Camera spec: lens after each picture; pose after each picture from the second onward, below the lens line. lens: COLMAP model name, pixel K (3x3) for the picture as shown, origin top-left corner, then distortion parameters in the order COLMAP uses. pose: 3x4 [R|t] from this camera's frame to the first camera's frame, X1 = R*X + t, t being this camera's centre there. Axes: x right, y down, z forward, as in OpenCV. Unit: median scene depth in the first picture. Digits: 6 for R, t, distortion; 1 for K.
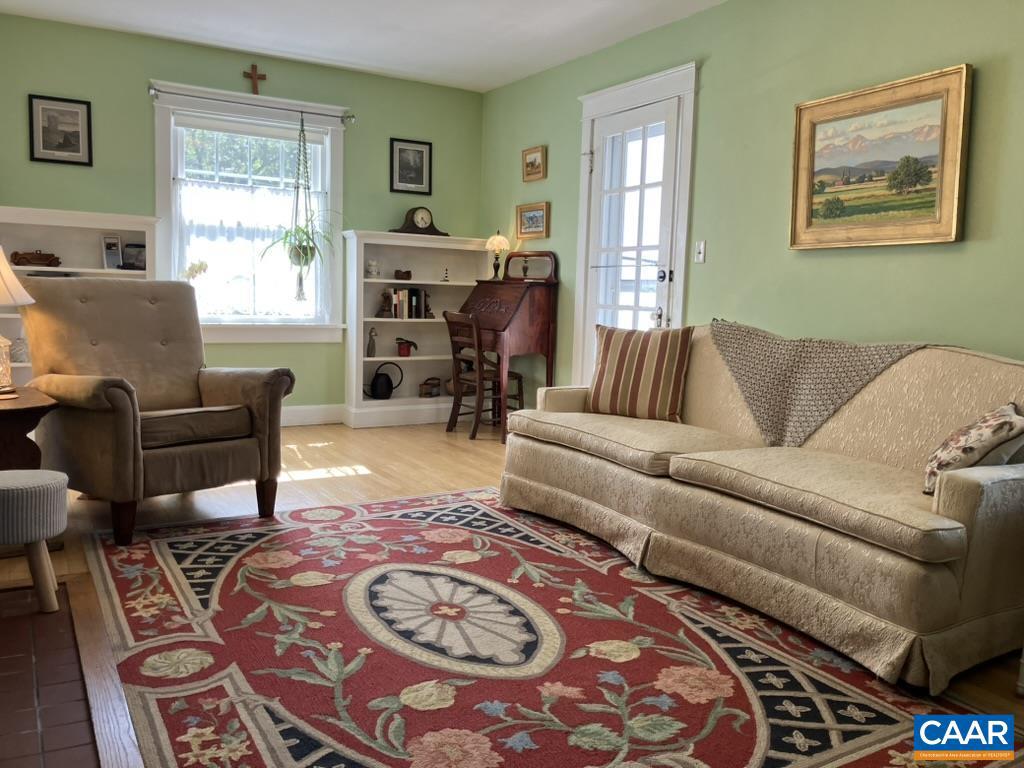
lens RADIAL K [[842.6, 0, 522.3], [0, 842.6, 382.5], [0, 0, 1]] dist [0.036149, -0.026685]
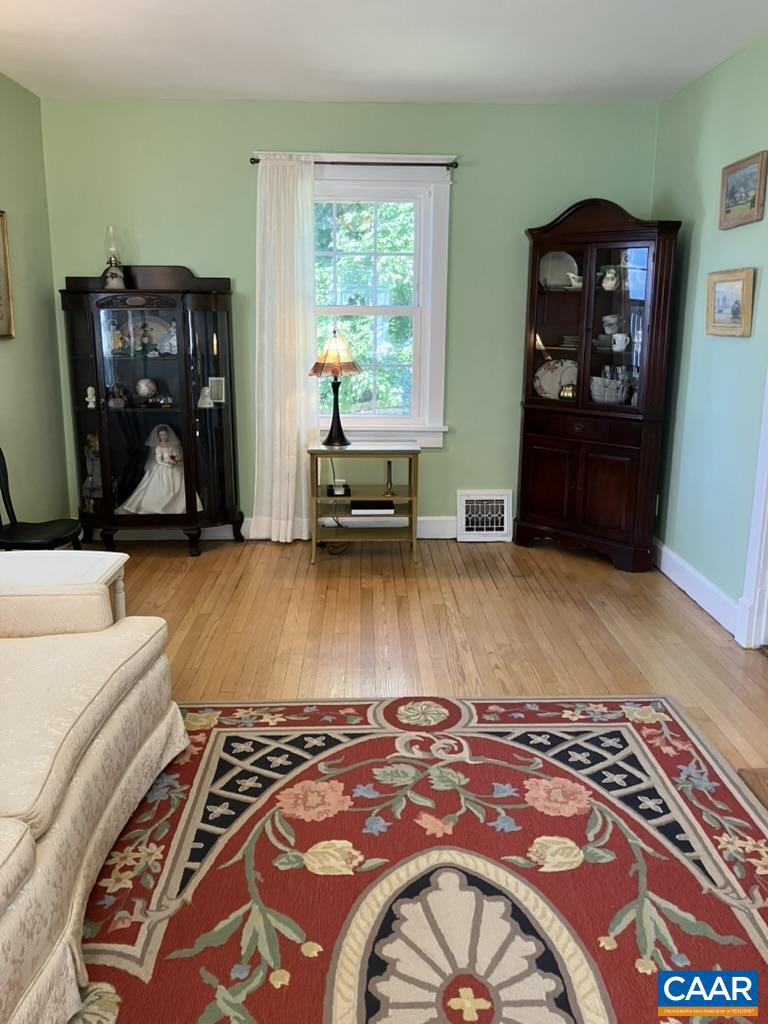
lens RADIAL K [[842.6, 0, 390.3], [0, 842.6, 510.1], [0, 0, 1]] dist [0.036149, -0.026685]
pose [[-0.872922, -0.148994, 0.464551, -0.340504], [0.016513, 0.942653, 0.333365, -0.368830], [-0.487580, 0.298673, -0.820403, 1.749792]]
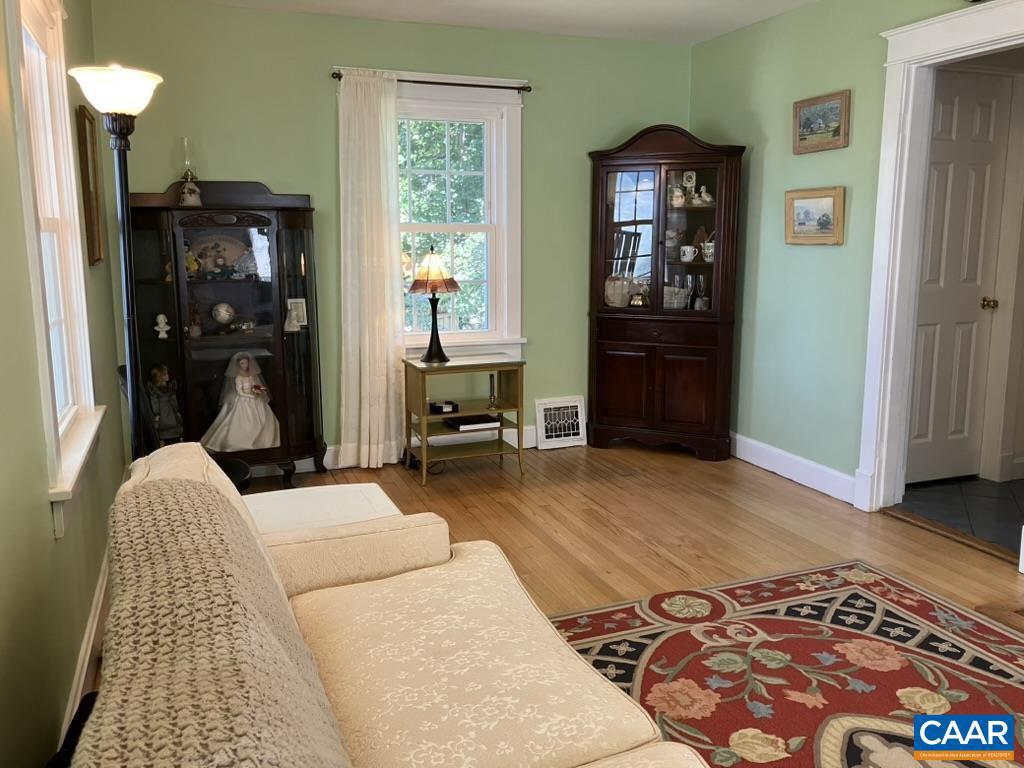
lens RADIAL K [[842.6, 0, 515.1], [0, 842.6, 381.1], [0, 0, 1]] dist [0.036149, -0.026685]
pose [[-0.985676, -0.056113, 0.159043, 0.268403], [-0.009471, 0.959955, 0.279995, -0.359655], [-0.168385, 0.274478, -0.946736, 1.985755]]
